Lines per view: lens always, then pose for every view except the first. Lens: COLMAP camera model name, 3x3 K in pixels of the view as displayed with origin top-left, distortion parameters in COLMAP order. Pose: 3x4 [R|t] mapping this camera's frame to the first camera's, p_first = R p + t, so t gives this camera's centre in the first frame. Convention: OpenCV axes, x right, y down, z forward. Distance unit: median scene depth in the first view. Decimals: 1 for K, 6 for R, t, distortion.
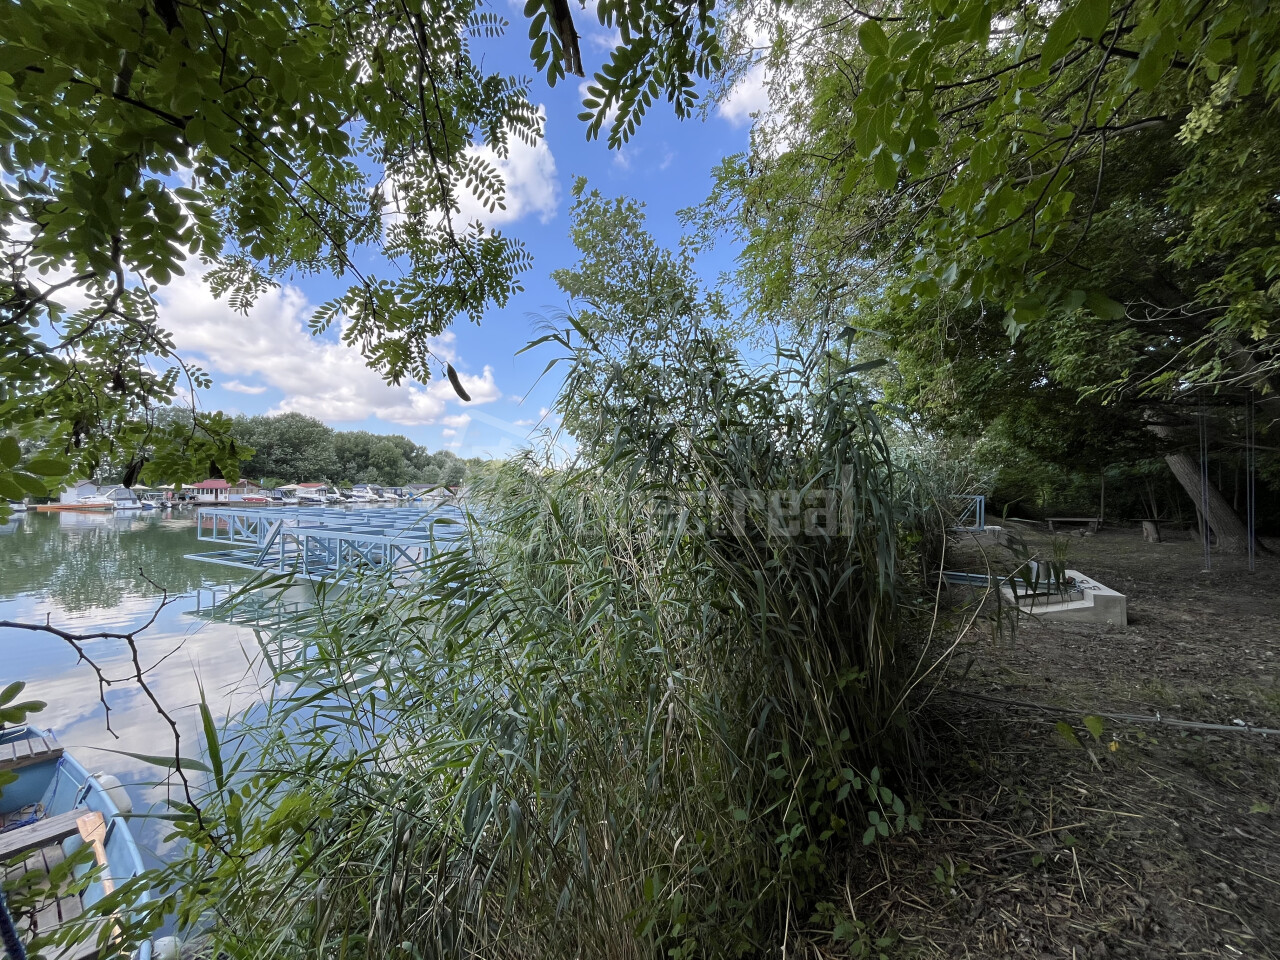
lens RADIAL K [[530.4, 0, 644.7], [0, 530.4, 491.7], [0, 0, 1]] dist [-0.002935, -0.000180]
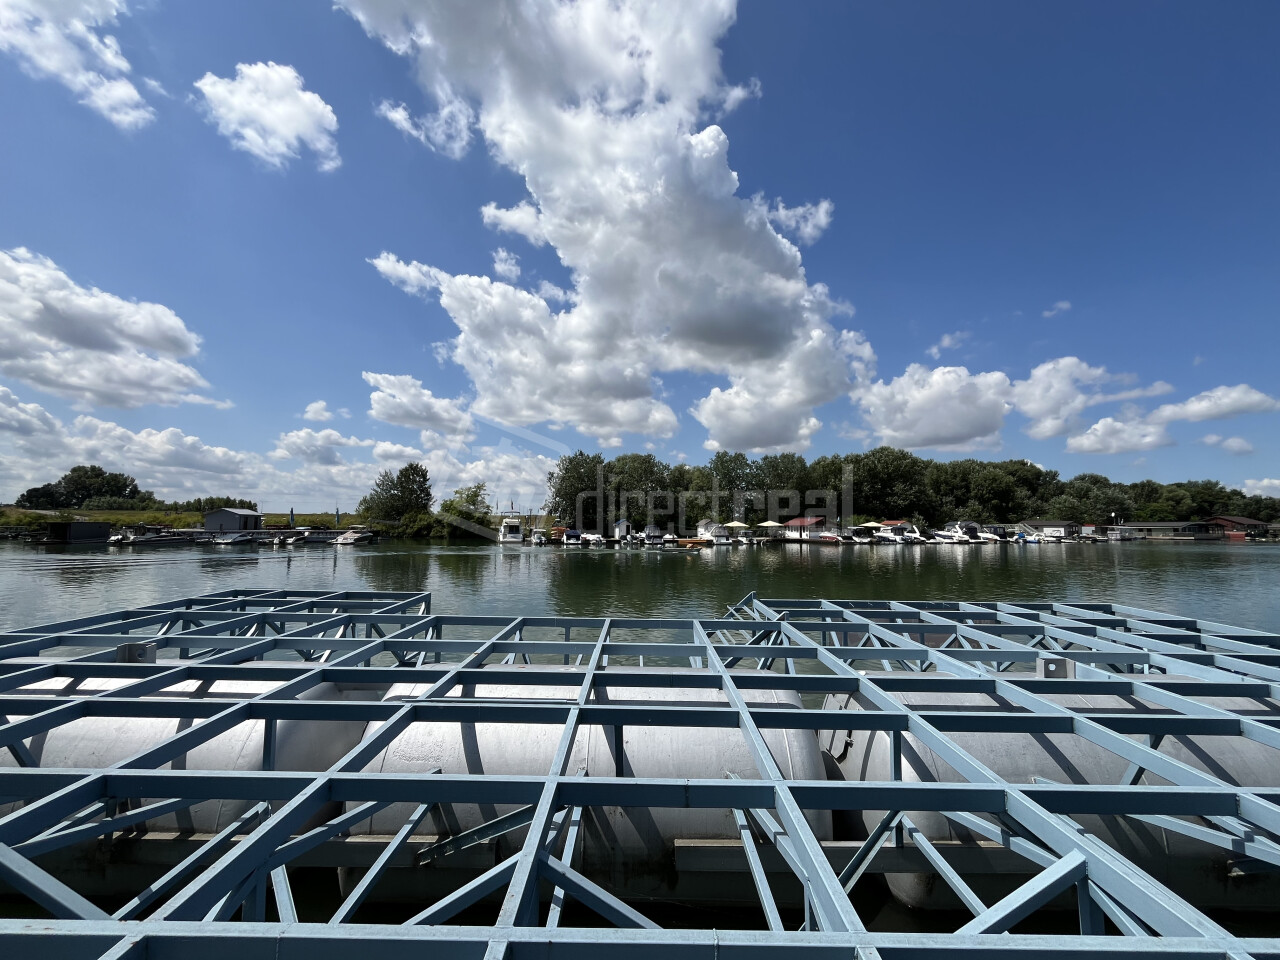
lens RADIAL K [[525.4, 0, 636.4], [0, 525.4, 476.4], [0, 0, 1]] dist [0.000107, 0.000138]
pose [[0.454687, -0.077422, -0.887280, -0.027860], [-0.007885, 0.995826, -0.090935, -0.006541], [0.890616, 0.048343, 0.452179, 0.215105]]
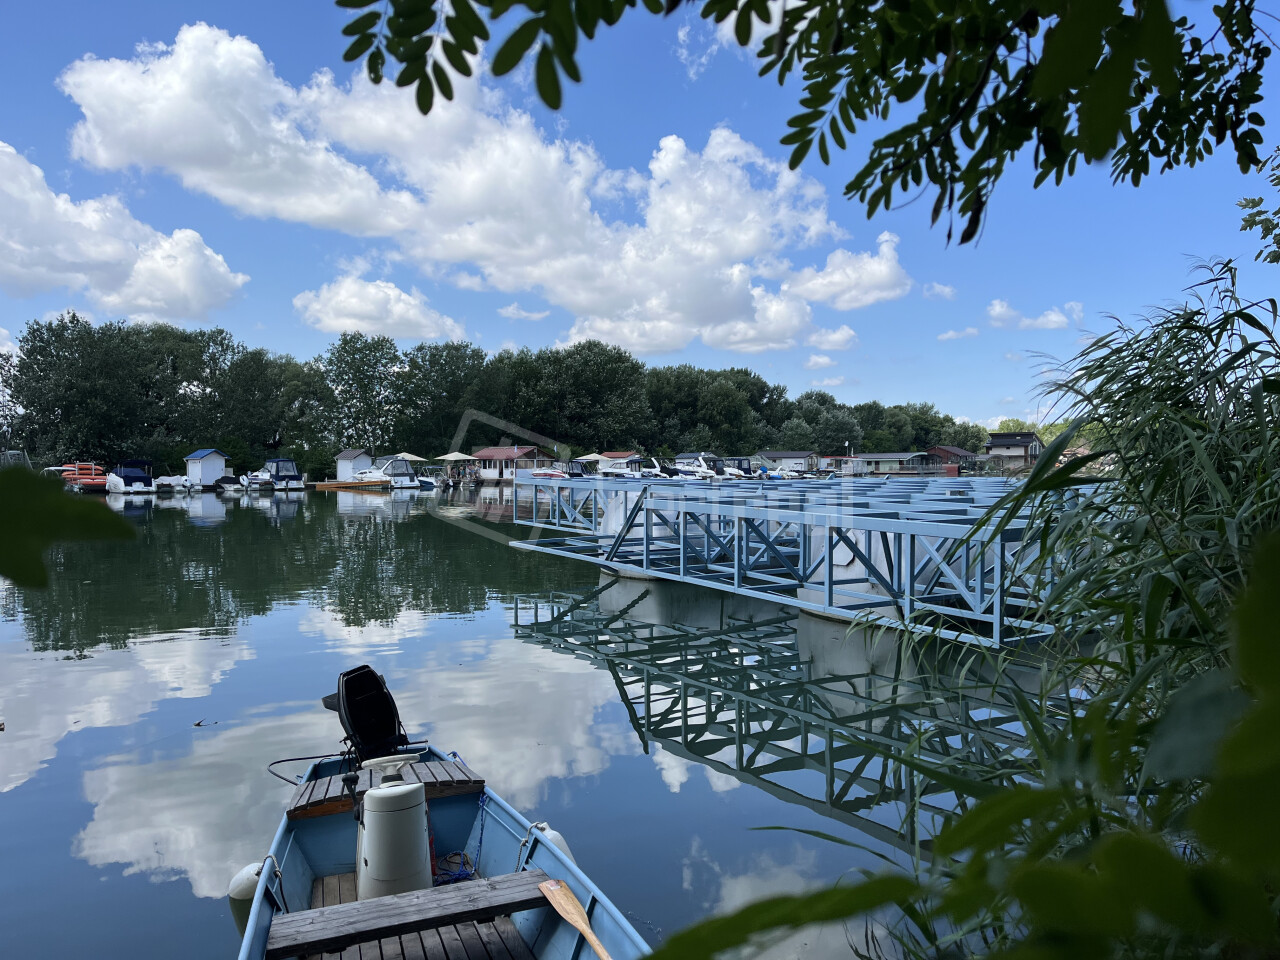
lens RADIAL K [[995.1, 0, 633.8], [0, 995.1, 486.9], [0, 0, 1]] dist [0.046507, -0.009891]
pose [[0.861602, 0.003497, -0.507572, -0.021496], [0.005934, 0.999839, 0.016960, 0.006642], [0.507550, -0.017625, 0.861442, -0.000319]]
